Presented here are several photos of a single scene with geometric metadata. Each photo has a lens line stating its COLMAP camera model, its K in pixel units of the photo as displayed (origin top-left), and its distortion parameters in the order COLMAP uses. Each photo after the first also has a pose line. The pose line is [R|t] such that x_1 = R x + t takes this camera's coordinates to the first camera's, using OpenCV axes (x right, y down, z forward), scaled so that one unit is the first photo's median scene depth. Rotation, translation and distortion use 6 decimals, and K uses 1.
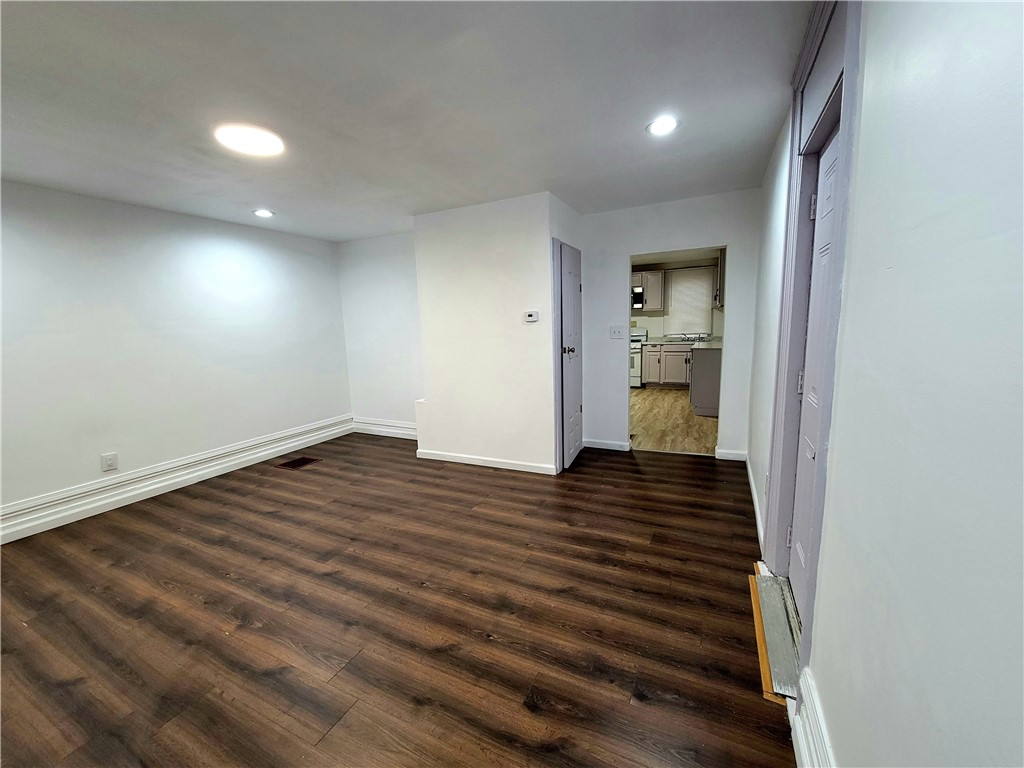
lens RADIAL K [[414.0, 0, 510.7], [0, 414.0, 383.8], [0, 0, 1]] dist [0.000039, -0.001513]
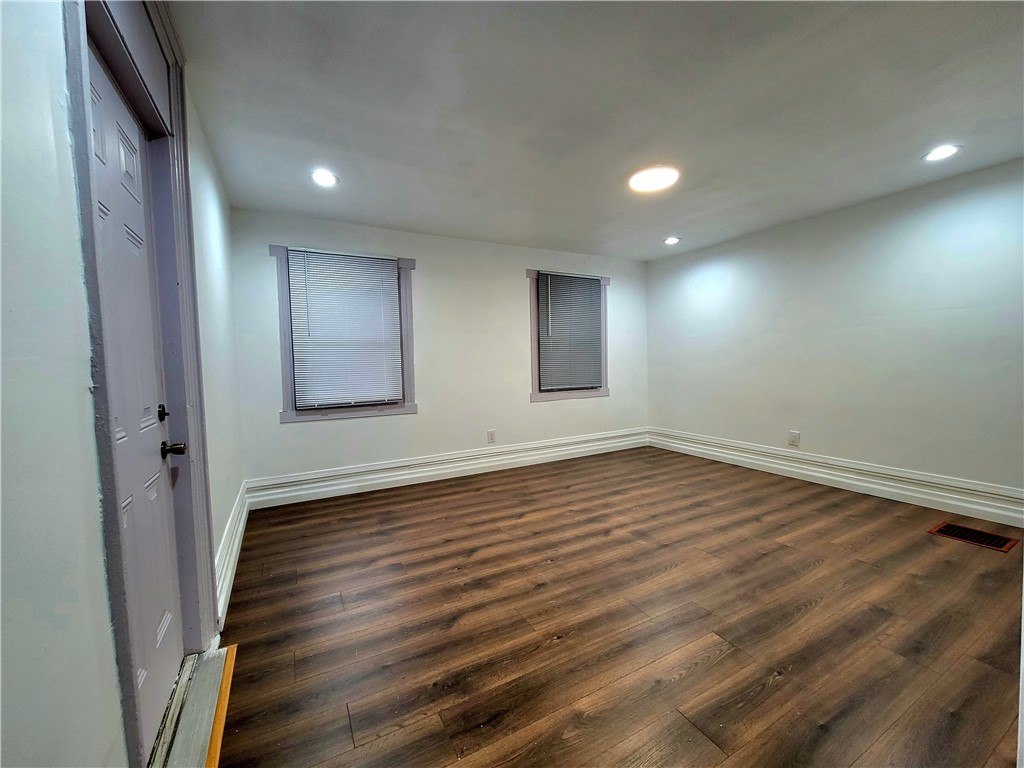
lens RADIAL K [[414.0, 0, 510.9], [0, 414.0, 384.7], [0, 0, 1]] dist [0.000039, -0.001513]
pose [[-0.575485, 0.093479, -0.812452, 0.567007], [-0.078591, 0.982526, 0.168716, -0.124877], [0.814027, 0.160945, -0.558083, 1.170945]]
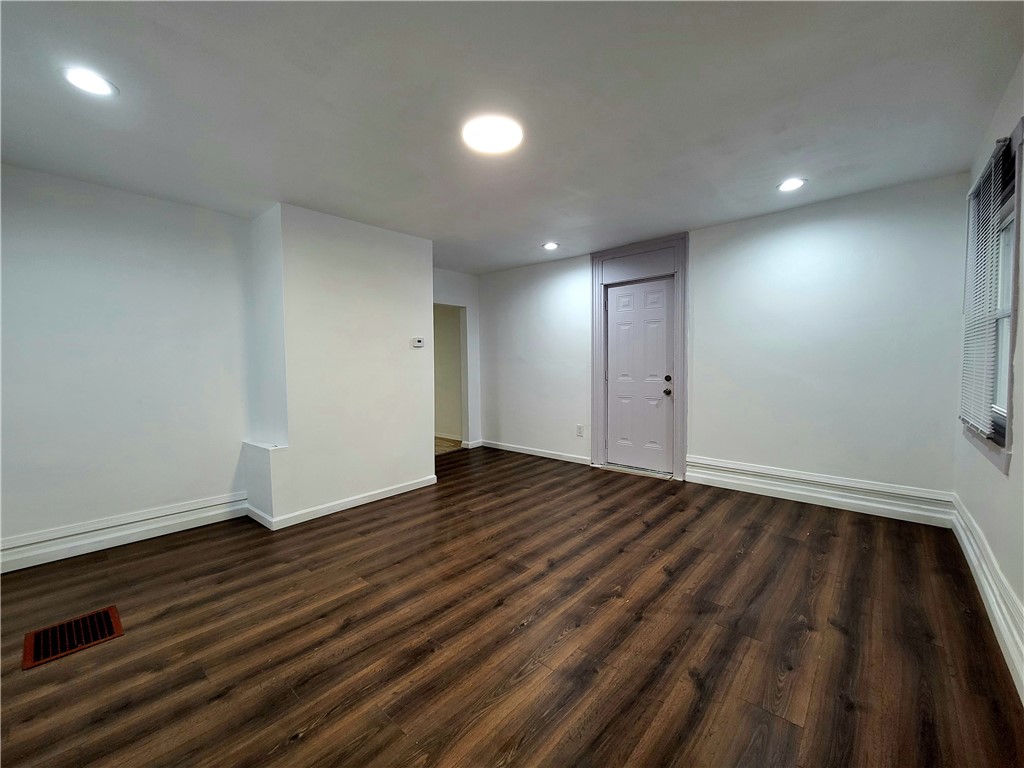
lens RADIAL K [[414.0, 0, 508.8], [0, 414.0, 383.1], [0, 0, 1]] dist [0.000039, -0.001513]
pose [[0.271131, -0.017219, 0.962388, -1.258099], [0.145582, 0.989071, -0.023318, 0.009223], [-0.951469, 0.146429, 0.270675, 0.636561]]
